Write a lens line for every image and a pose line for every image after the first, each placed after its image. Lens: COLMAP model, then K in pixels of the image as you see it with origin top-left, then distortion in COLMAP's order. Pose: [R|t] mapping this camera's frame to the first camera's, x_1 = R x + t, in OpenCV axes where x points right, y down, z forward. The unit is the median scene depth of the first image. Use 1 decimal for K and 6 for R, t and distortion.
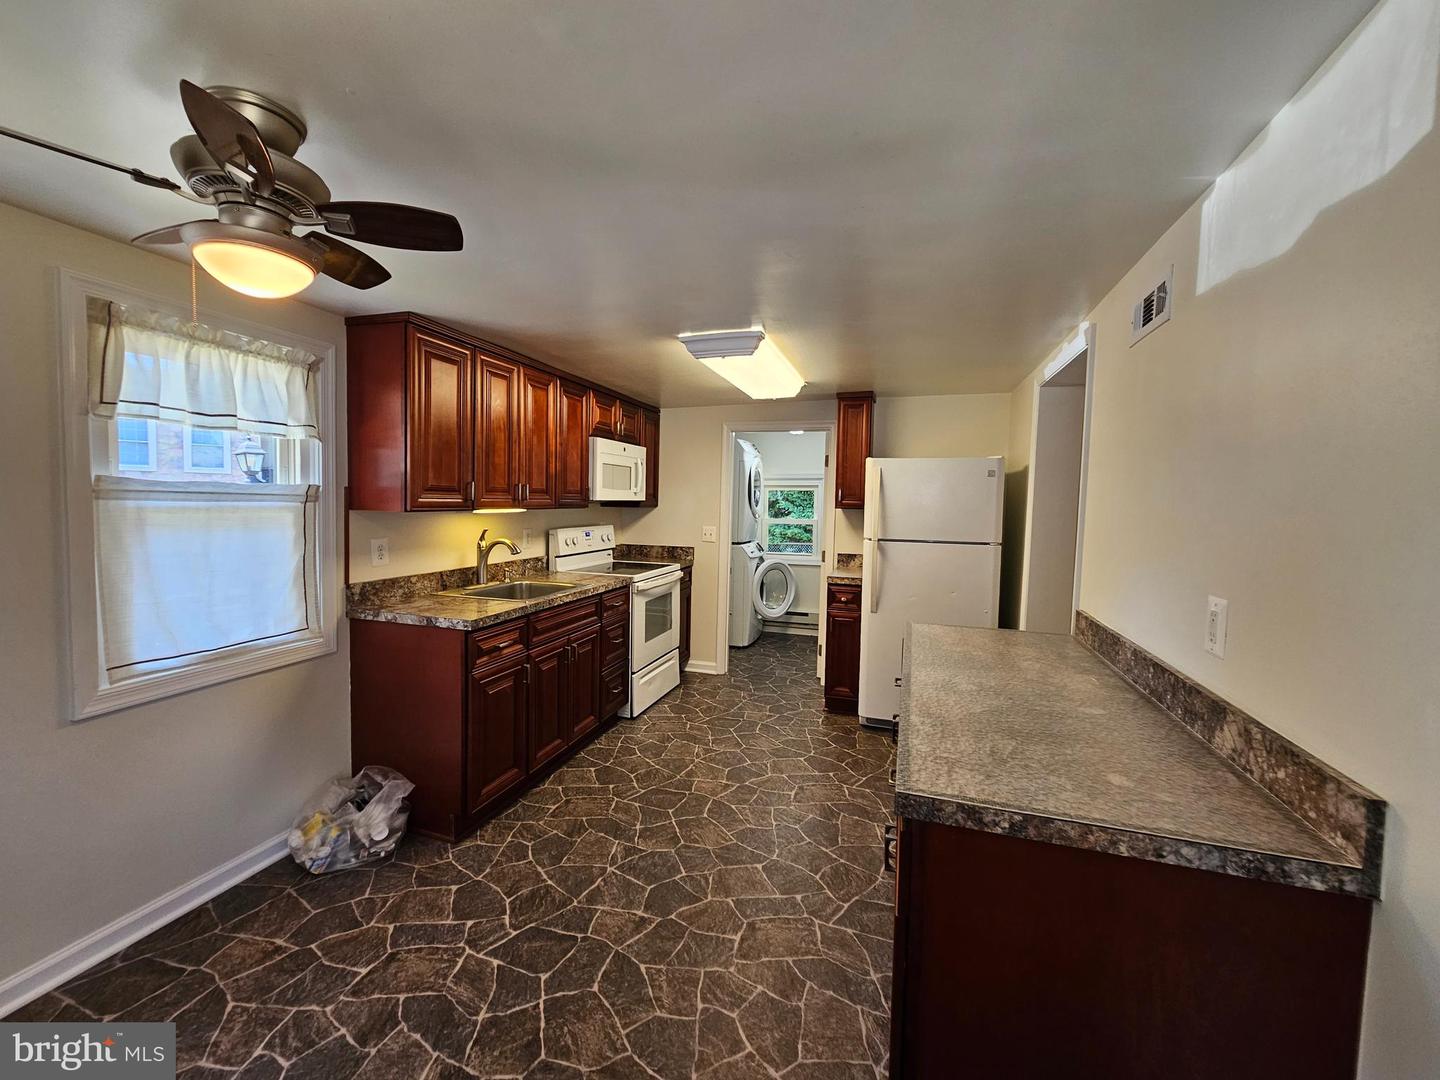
lens RADIAL K [[595.4, 0, 712.5], [0, 595.4, 536.5], [0, 0, 1]] dist [0.000440, 0.000593]
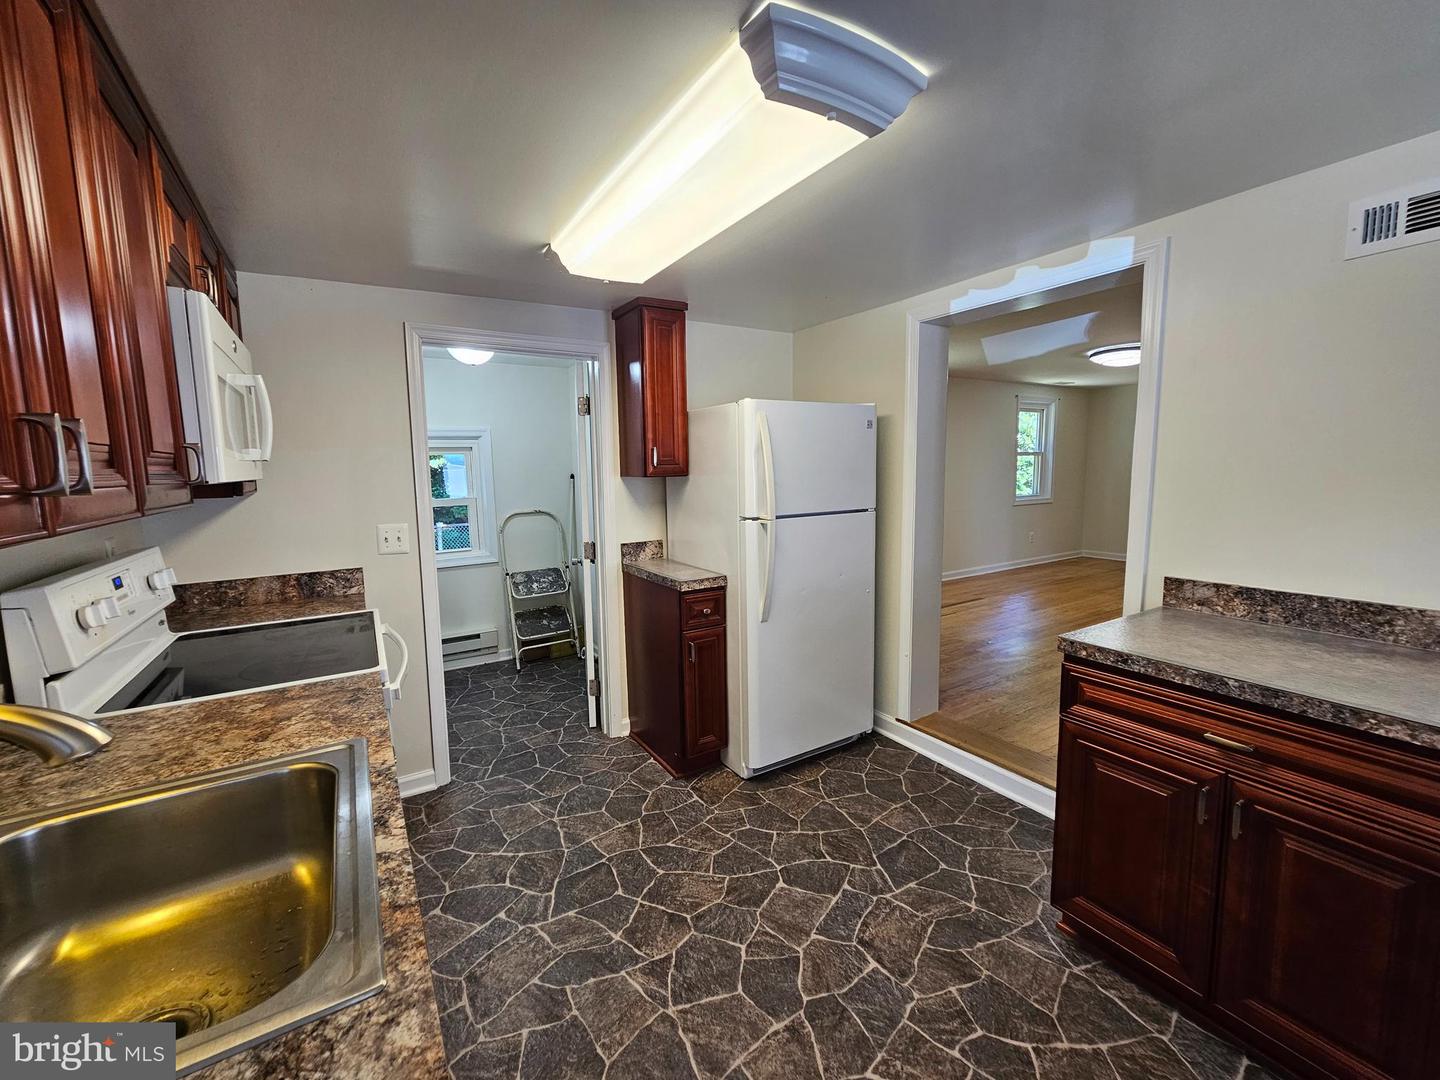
lens RADIAL K [[595.4, 0, 717.7], [0, 595.4, 534.3], [0, 0, 1]] dist [0.000440, 0.000593]
pose [[0.646230, -0.117448, 0.754051, -0.274344], [0.079381, 0.993072, 0.086647, -0.039029], [-0.759003, 0.003863, 0.651076, 0.564438]]
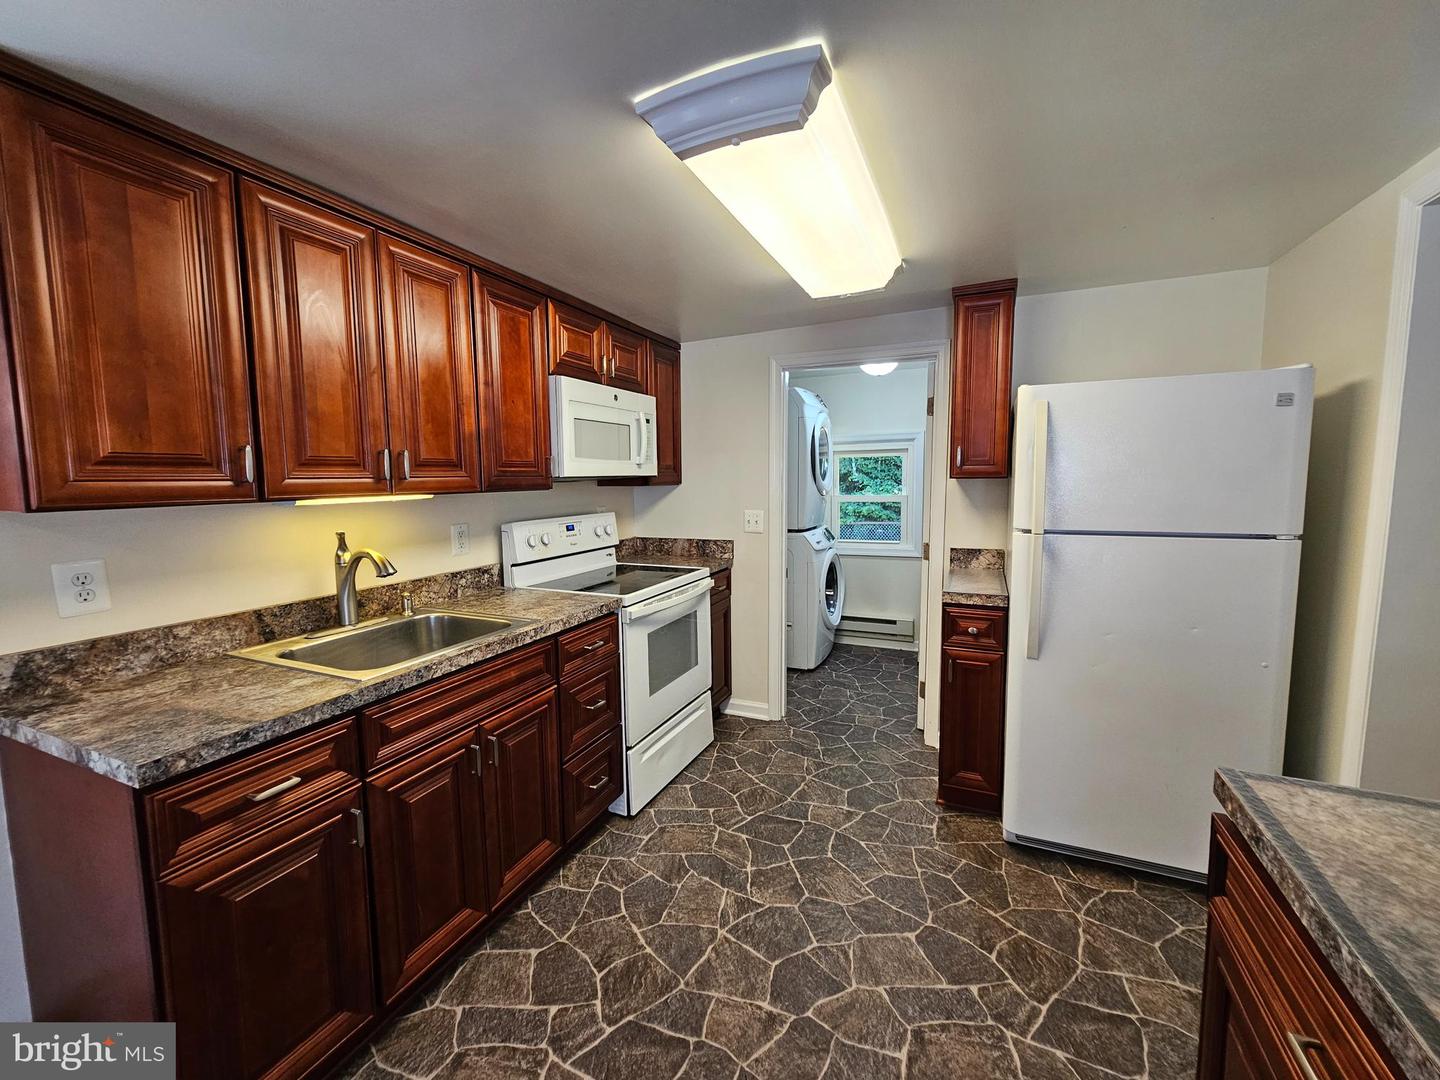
lens RADIAL K [[595.4, 0, 712.4], [0, 595.4, 532.5], [0, 0, 1]] dist [0.000440, 0.000593]
pose [[0.993220, -0.019847, -0.114547, 0.032365], [0.023532, 0.999245, 0.030902, -0.017593], [0.113847, -0.033388, 0.992937, 0.388182]]
